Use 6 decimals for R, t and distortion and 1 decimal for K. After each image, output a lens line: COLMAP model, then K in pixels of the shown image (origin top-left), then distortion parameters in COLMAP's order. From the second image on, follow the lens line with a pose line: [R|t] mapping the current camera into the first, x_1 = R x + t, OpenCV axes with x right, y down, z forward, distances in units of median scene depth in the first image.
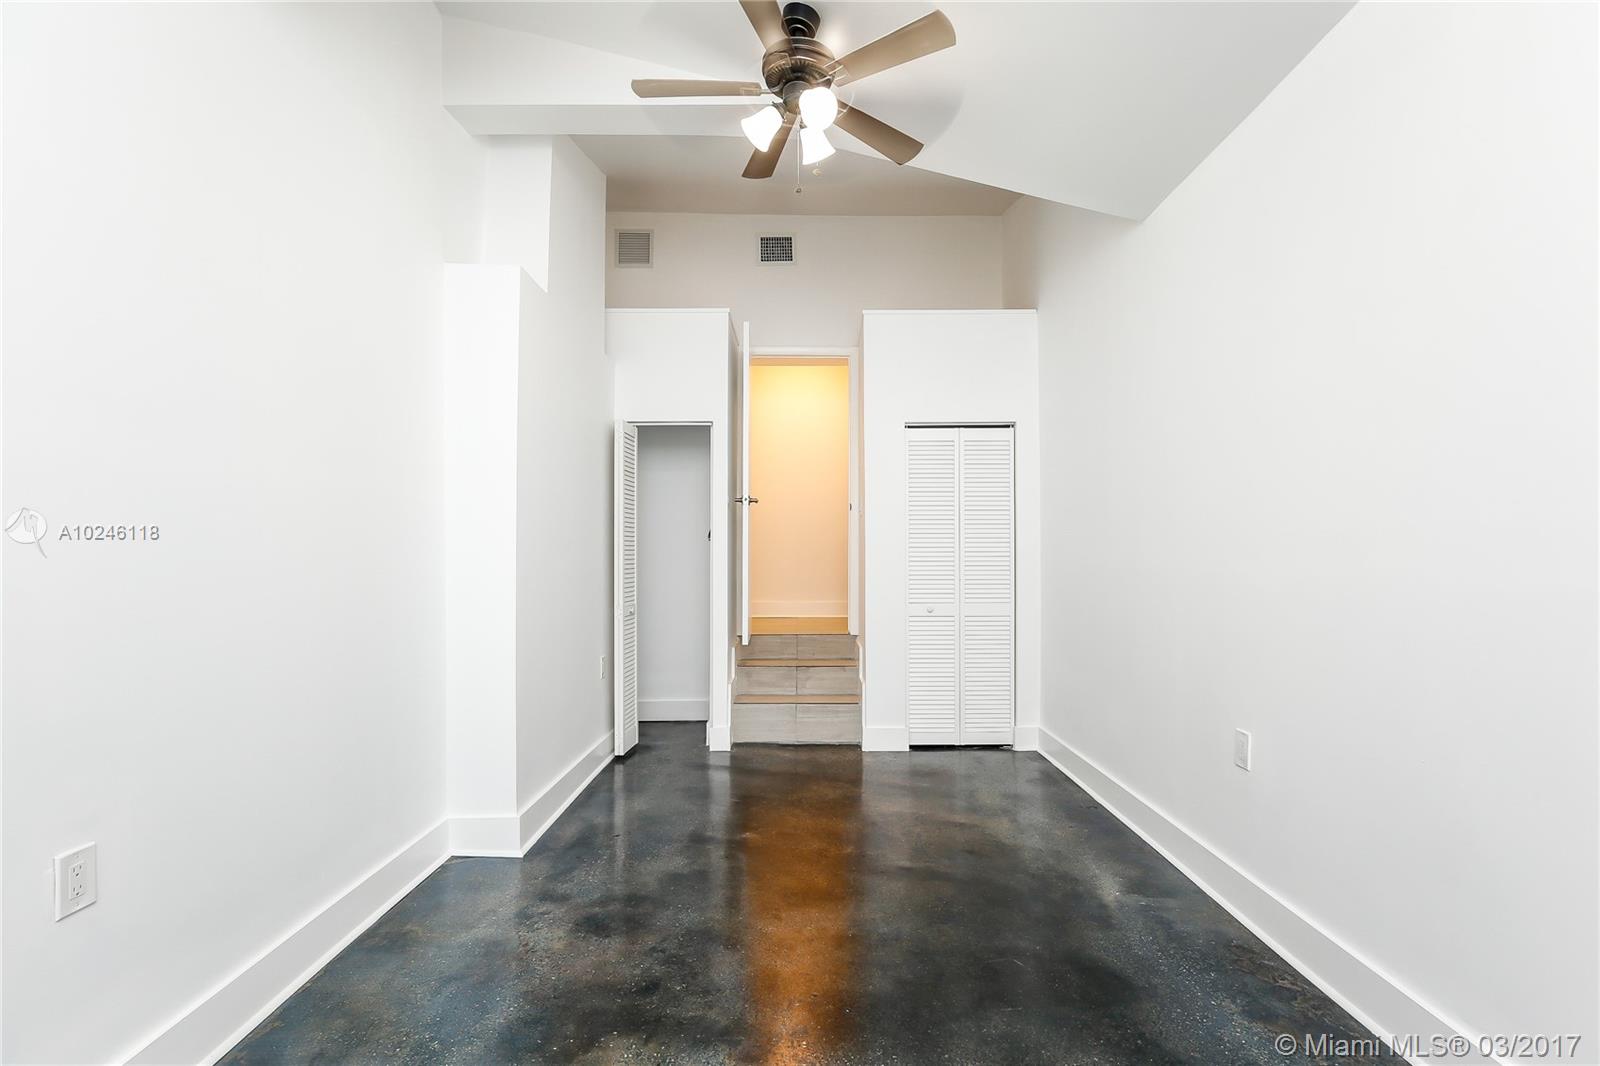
lens RADIAL K [[733.5, 0, 808.4], [0, 733.5, 538.4], [0, 0, 1]] dist [-0.026293, 0.003819]
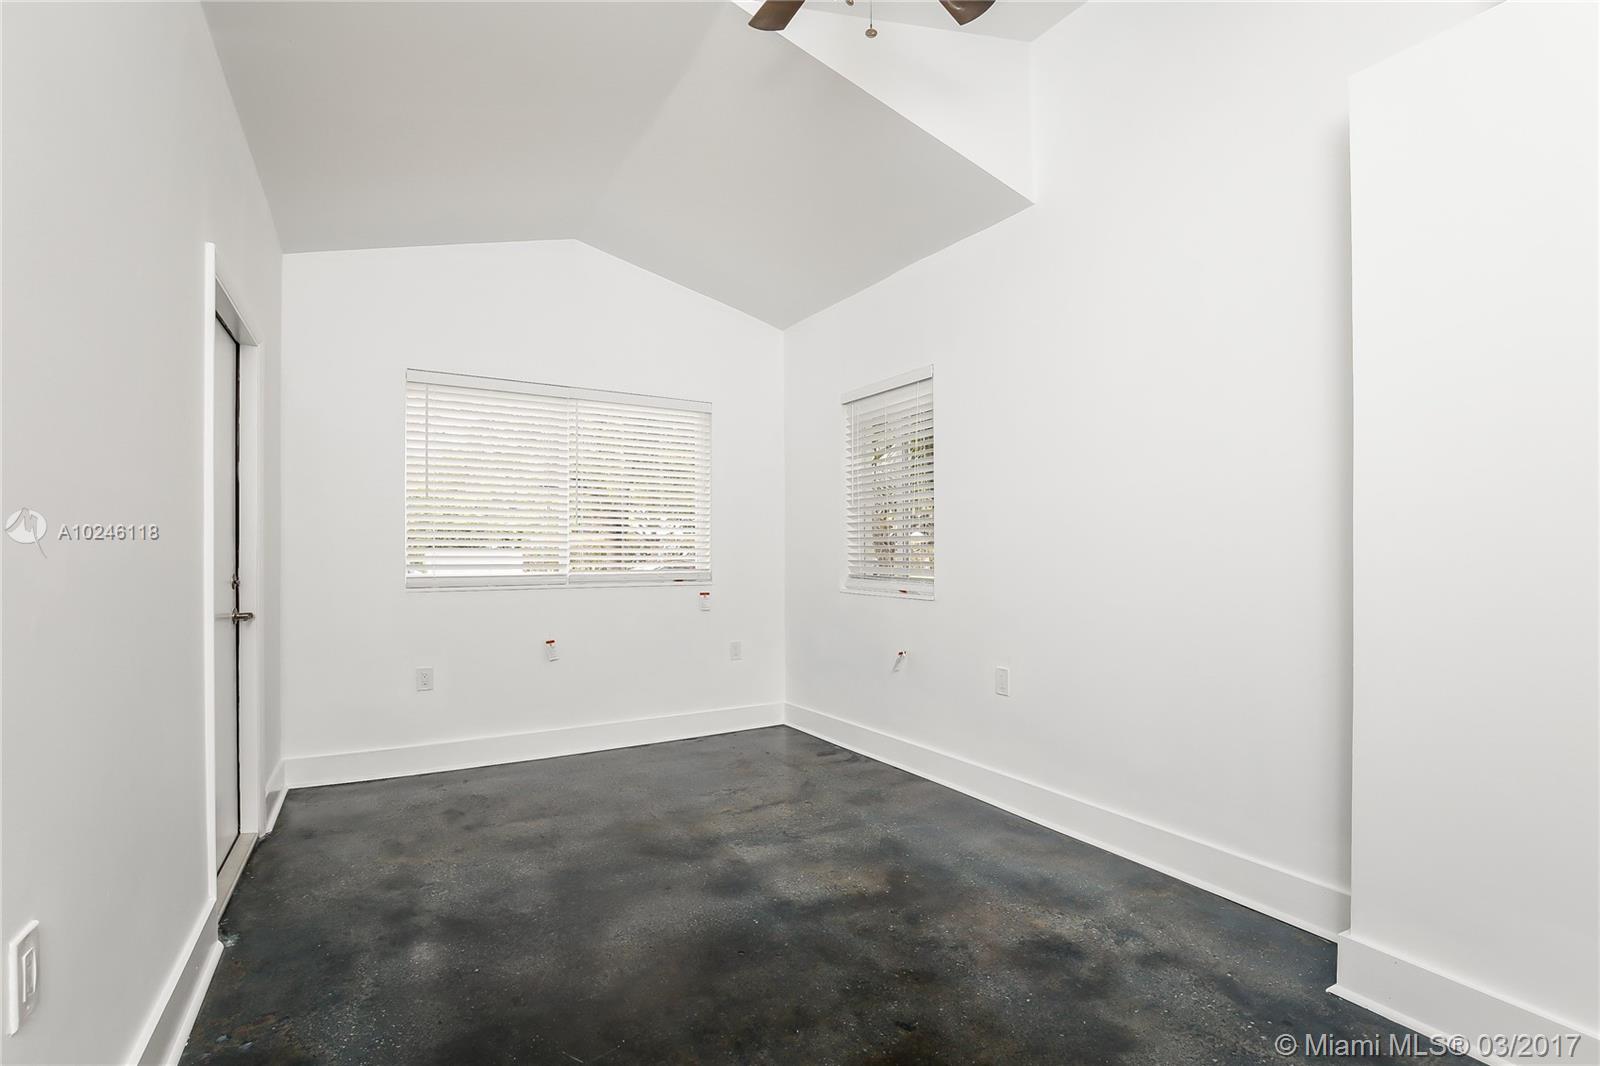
lens RADIAL K [[733.5, 0, 787.8], [0, 733.5, 541.0], [0, 0, 1]] dist [-0.026293, 0.003819]
pose [[-0.877750, -0.002216, -0.479115, 0.224195], [0.012749, 0.999527, -0.027978, 0.028071], [0.478950, -0.030666, -0.877306, 0.871342]]
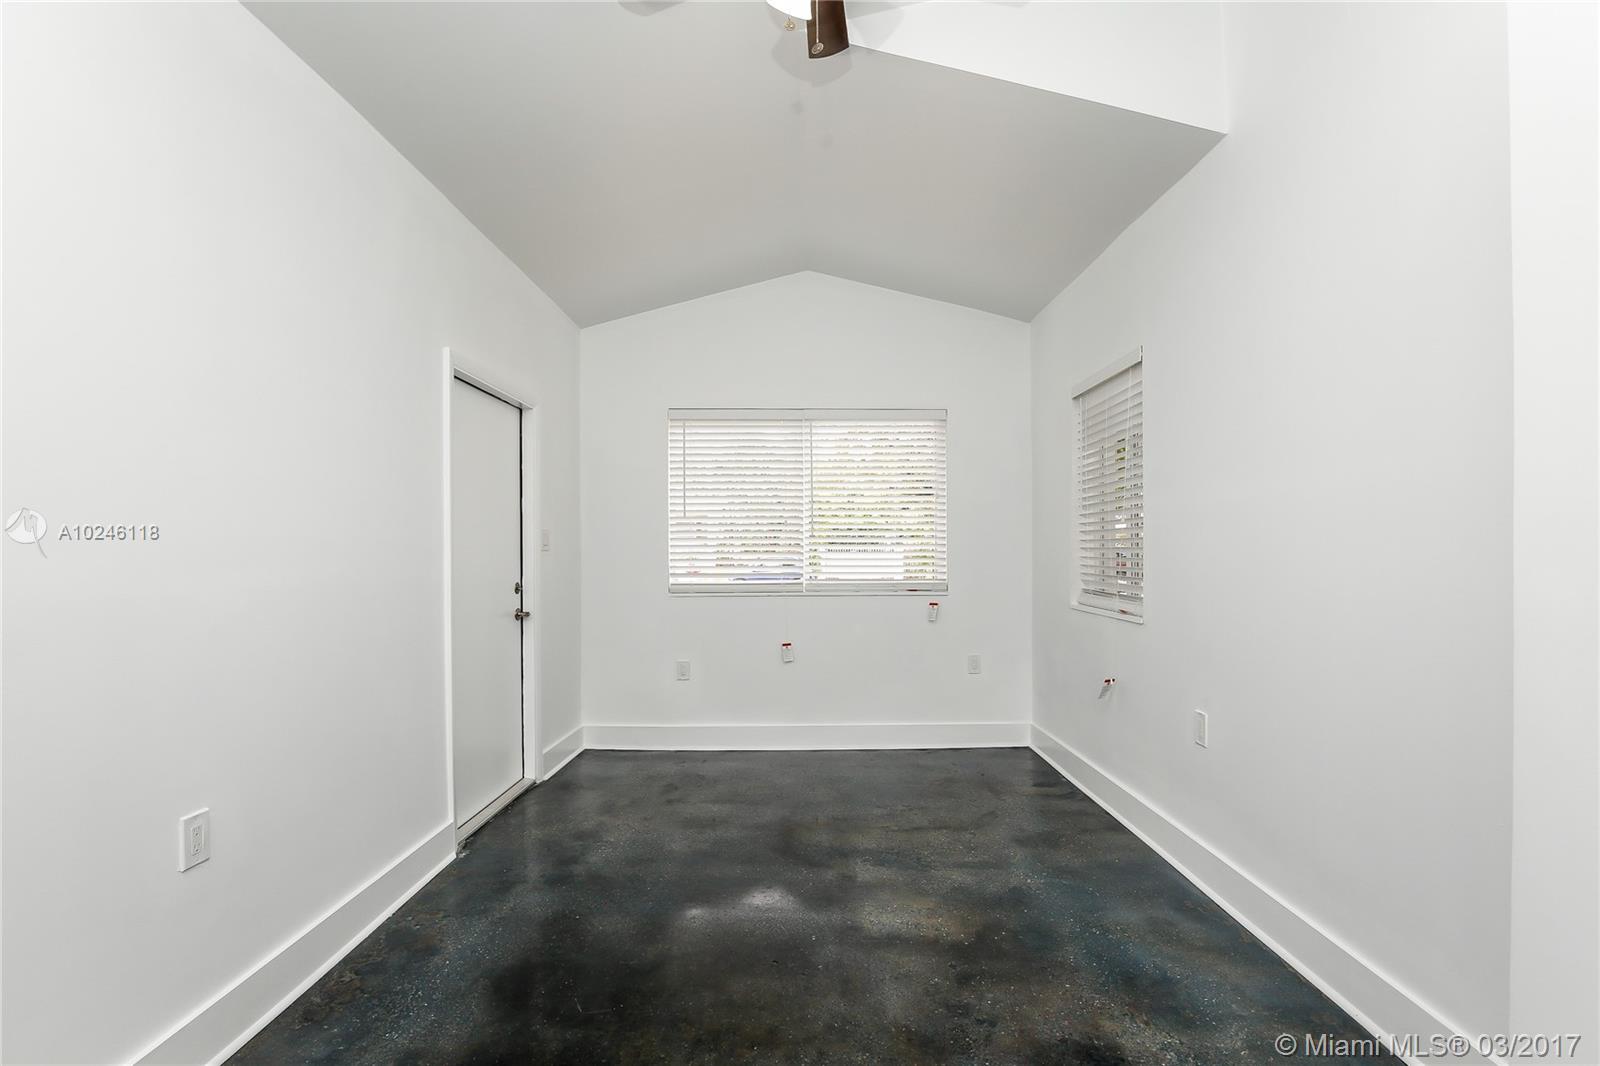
lens RADIAL K [[733.5, 0, 803.5], [0, 733.5, 541.4], [0, 0, 1]] dist [-0.026293, 0.003819]
pose [[-0.999896, 0.007008, 0.012626, -0.003682], [0.006627, 0.999528, -0.029998, 0.013001], [-0.012831, -0.029911, -0.999470, 0.932553]]
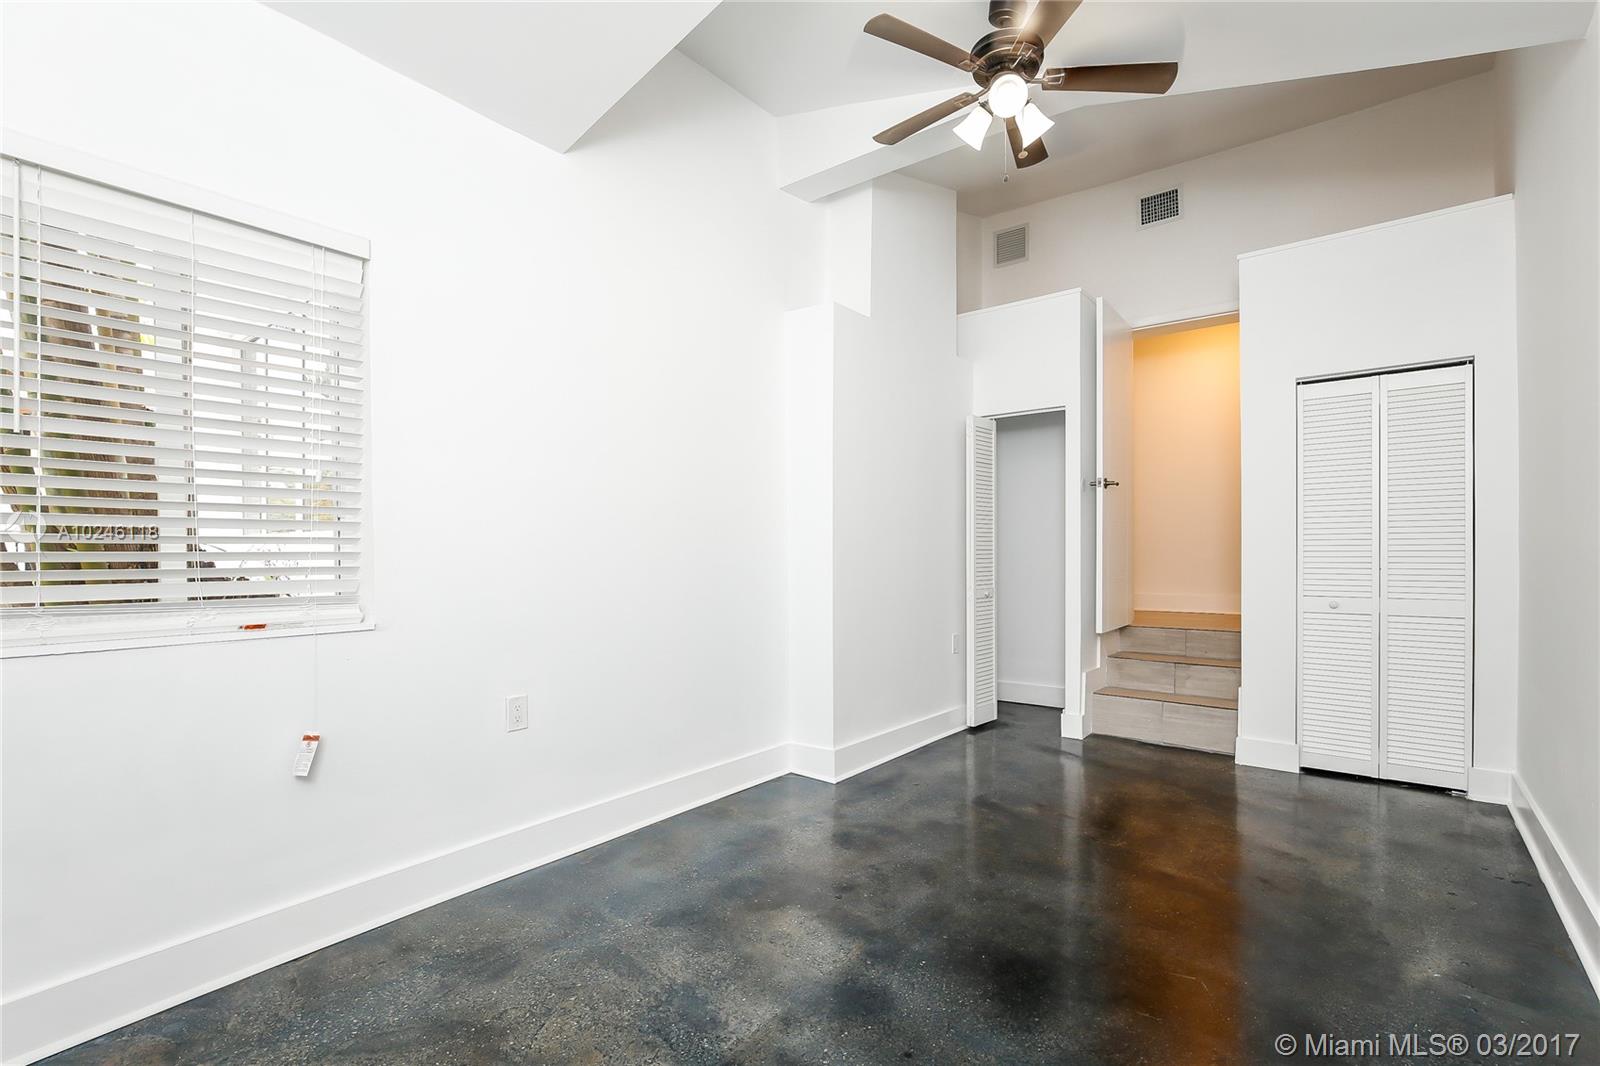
lens RADIAL K [[733.5, 0, 806.7], [0, 733.5, 549.3], [0, 0, 1]] dist [-0.026293, 0.003819]
pose [[0.775347, -0.004259, -0.631521, 0.228208], [0.015314, 0.999810, 0.012059, 0.017205], [0.631350, -0.019021, 0.775265, 0.011990]]
